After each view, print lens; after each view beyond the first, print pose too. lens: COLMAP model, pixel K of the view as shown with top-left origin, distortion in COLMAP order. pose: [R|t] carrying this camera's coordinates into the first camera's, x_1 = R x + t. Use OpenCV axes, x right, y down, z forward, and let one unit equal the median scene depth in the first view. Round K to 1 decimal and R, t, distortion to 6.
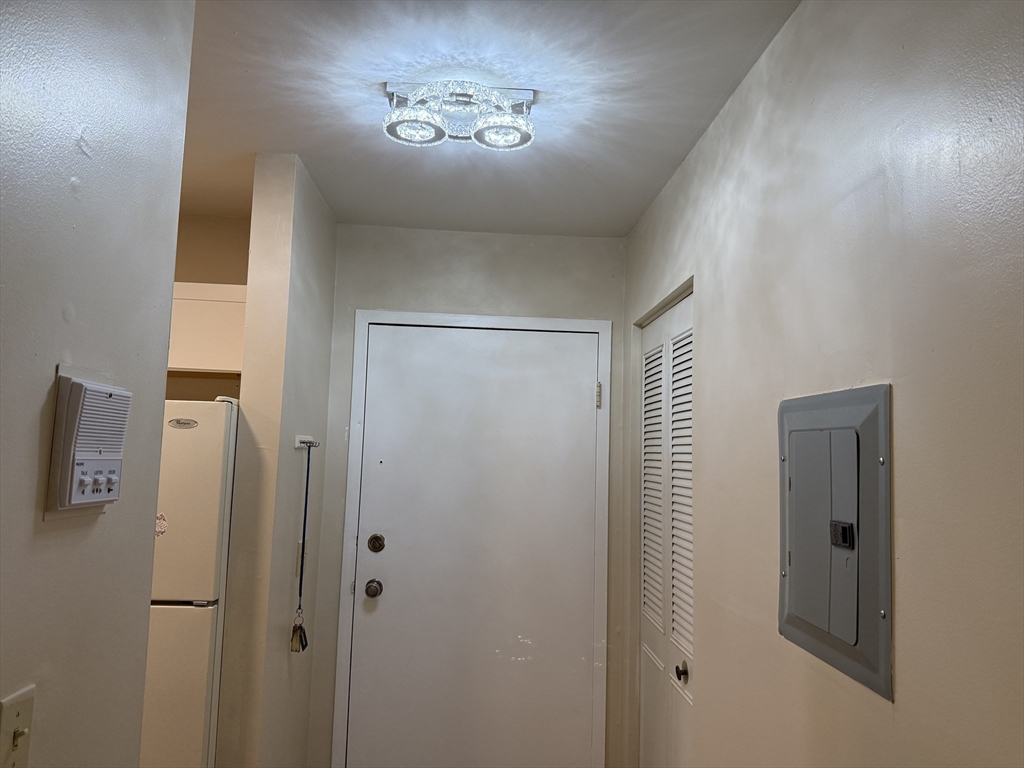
lens RADIAL K [[722.1, 0, 516.3], [0, 722.1, 388.0], [0, 0, 1]] dist [0.033953, -0.047467]
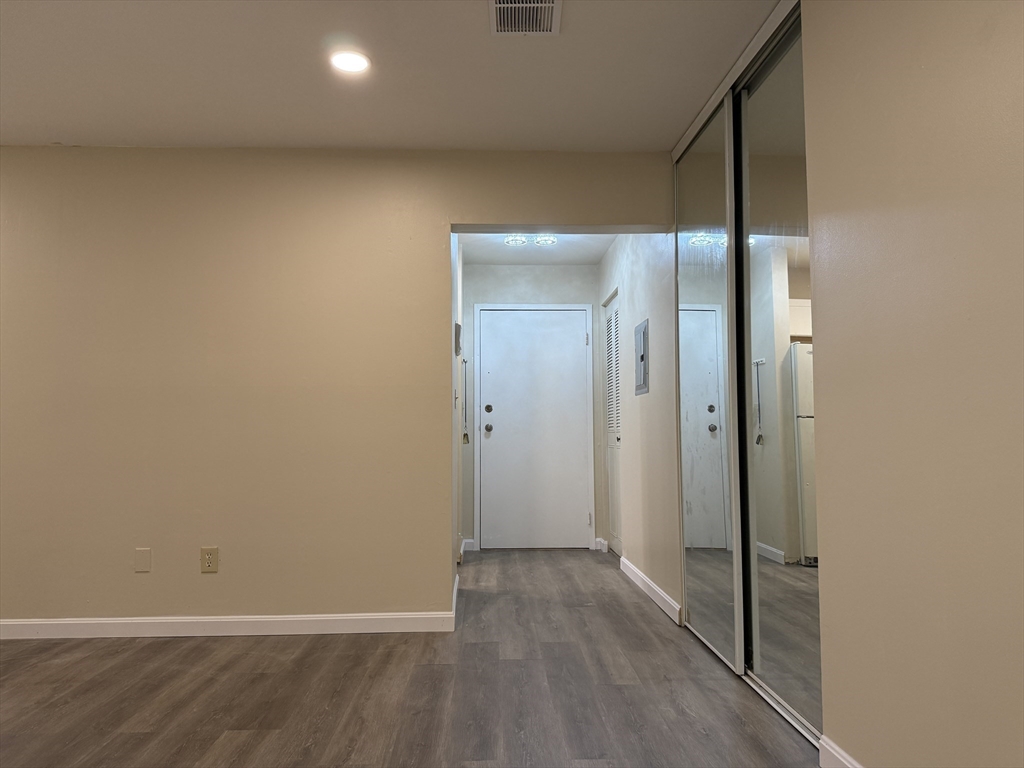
lens RADIAL K [[722.1, 0, 516.3], [0, 722.1, 388.0], [0, 0, 1]] dist [0.033953, -0.047467]
pose [[0.999258, -0.035451, -0.015078, -0.073008], [0.035757, 0.999149, 0.020580, 0.109247], [0.014336, -0.021104, 0.999674, -1.224146]]
